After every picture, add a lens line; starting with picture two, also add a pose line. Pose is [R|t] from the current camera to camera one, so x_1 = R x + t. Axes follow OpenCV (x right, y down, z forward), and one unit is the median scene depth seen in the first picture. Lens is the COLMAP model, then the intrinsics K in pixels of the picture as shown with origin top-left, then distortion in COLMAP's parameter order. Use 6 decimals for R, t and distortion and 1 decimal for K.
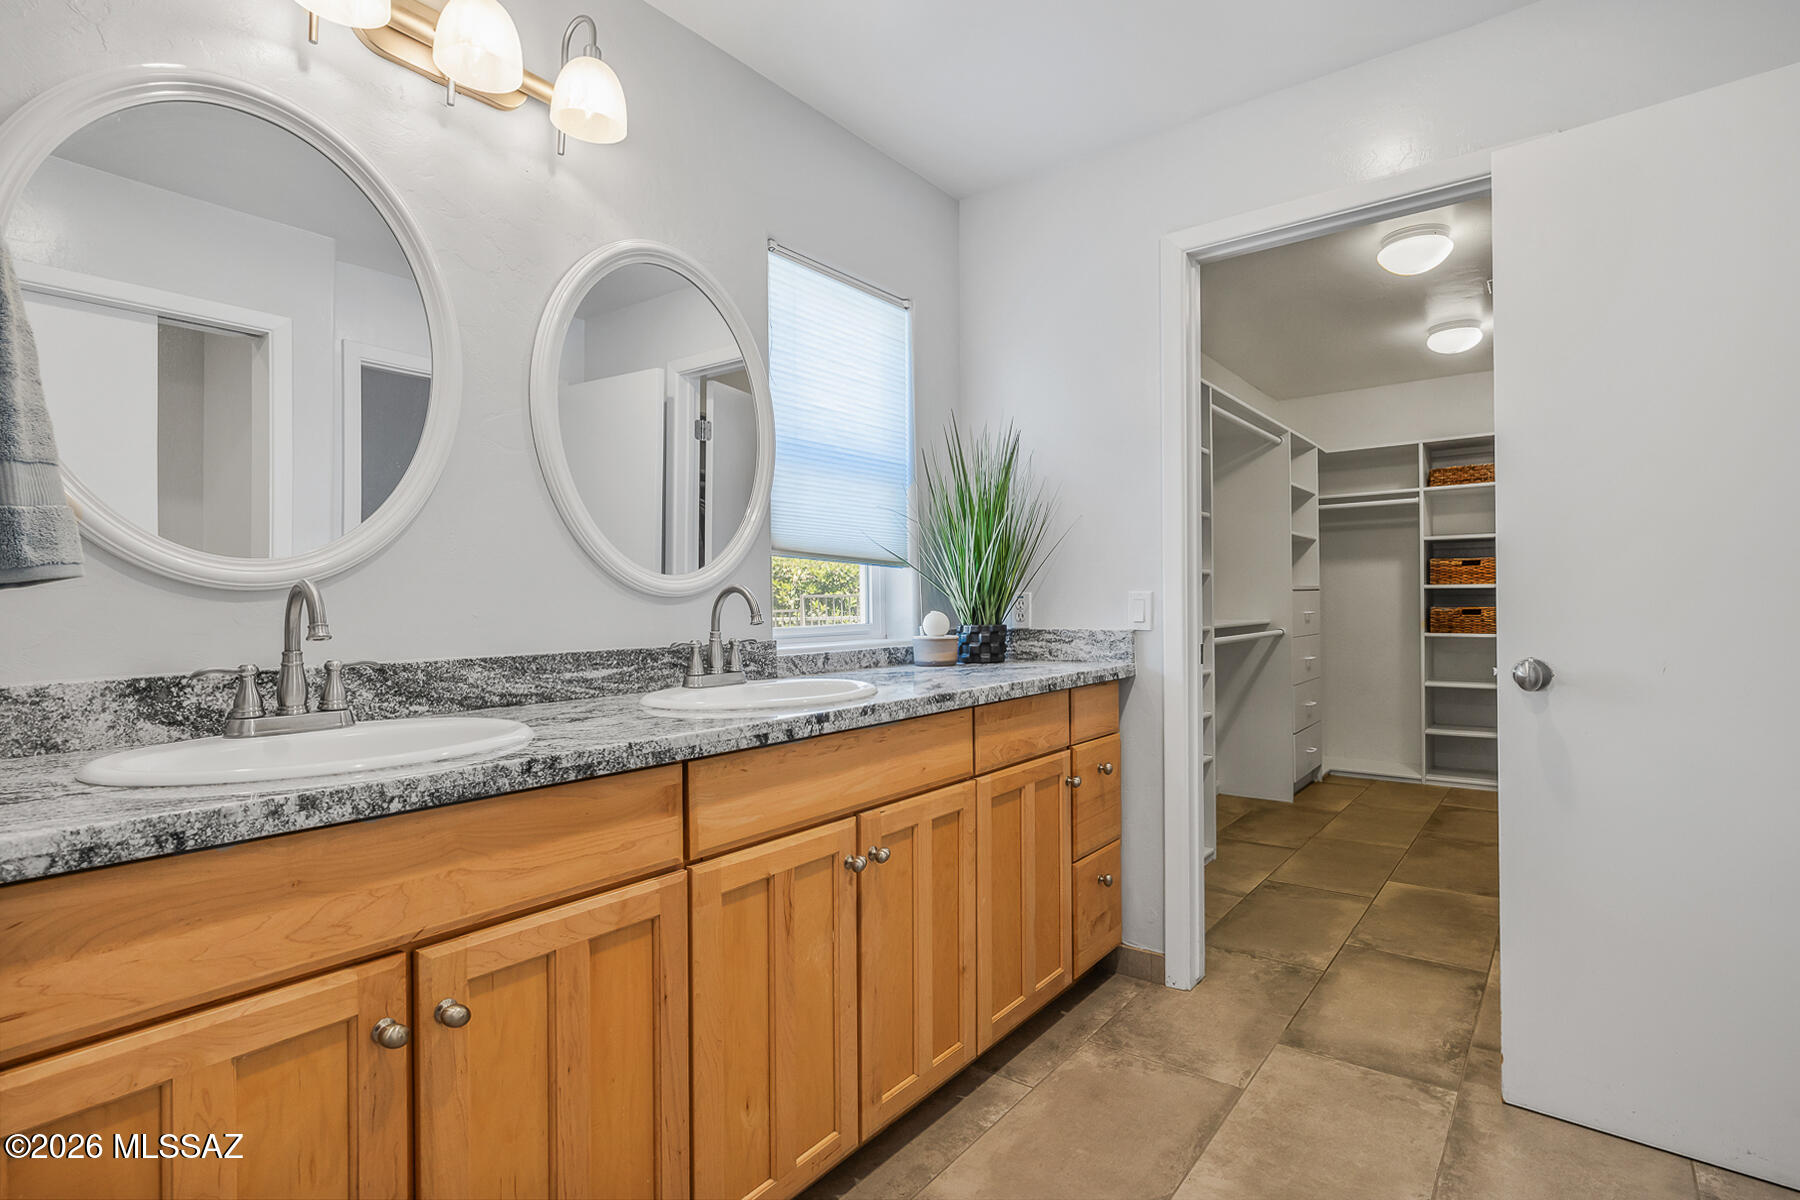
lens RADIAL K [[879.2, 0, 900.0], [0, 879.2, 600.0], [0, 0, 1]] dist [-0.000865, -0.000175]
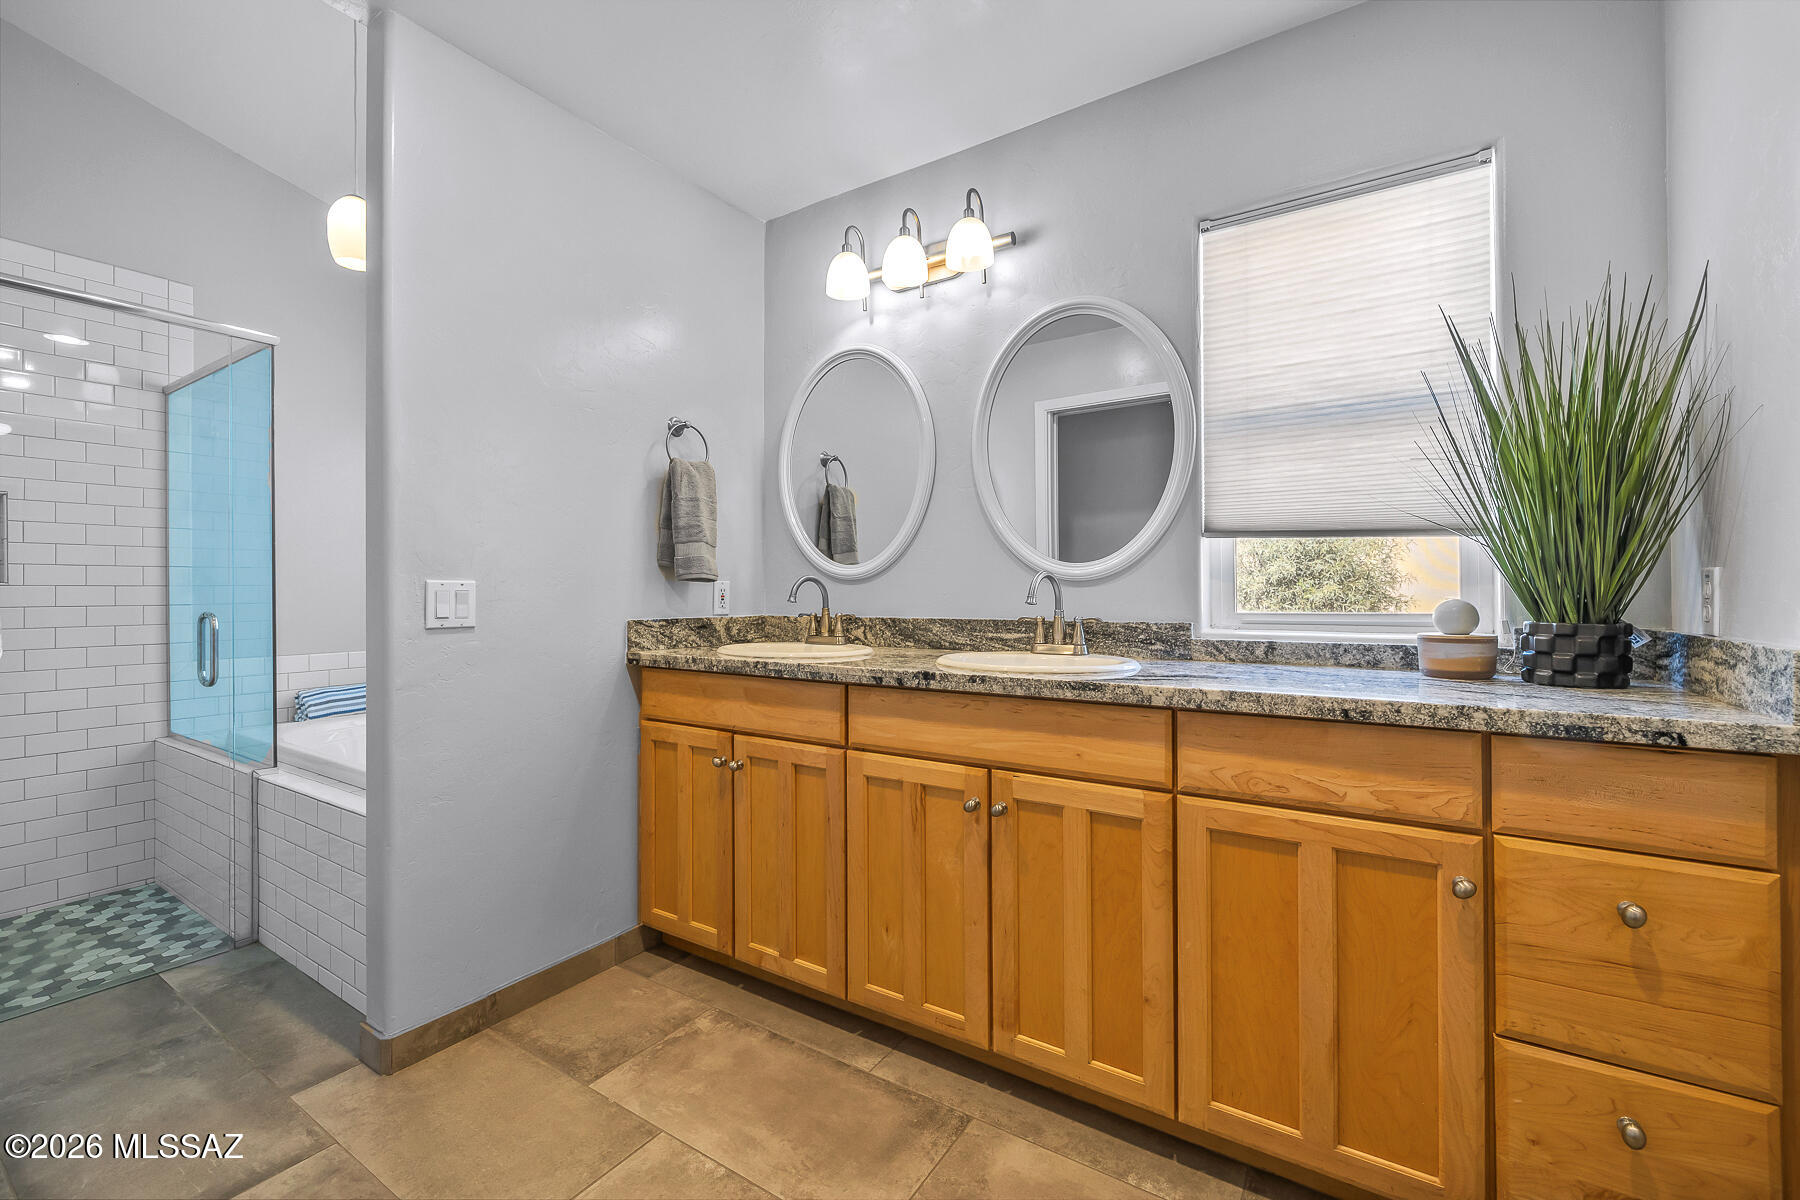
lens RADIAL K [[754.1, 0, 885.8], [0, 754.1, 591.0], [0, 0, 1]] dist [0.002056, 0.000132]
pose [[0.065693, 0.011762, -0.997771, 0.870592], [0.006734, 0.999903, 0.012231, -0.004407], [0.997817, -0.007523, 0.065607, 0.743131]]
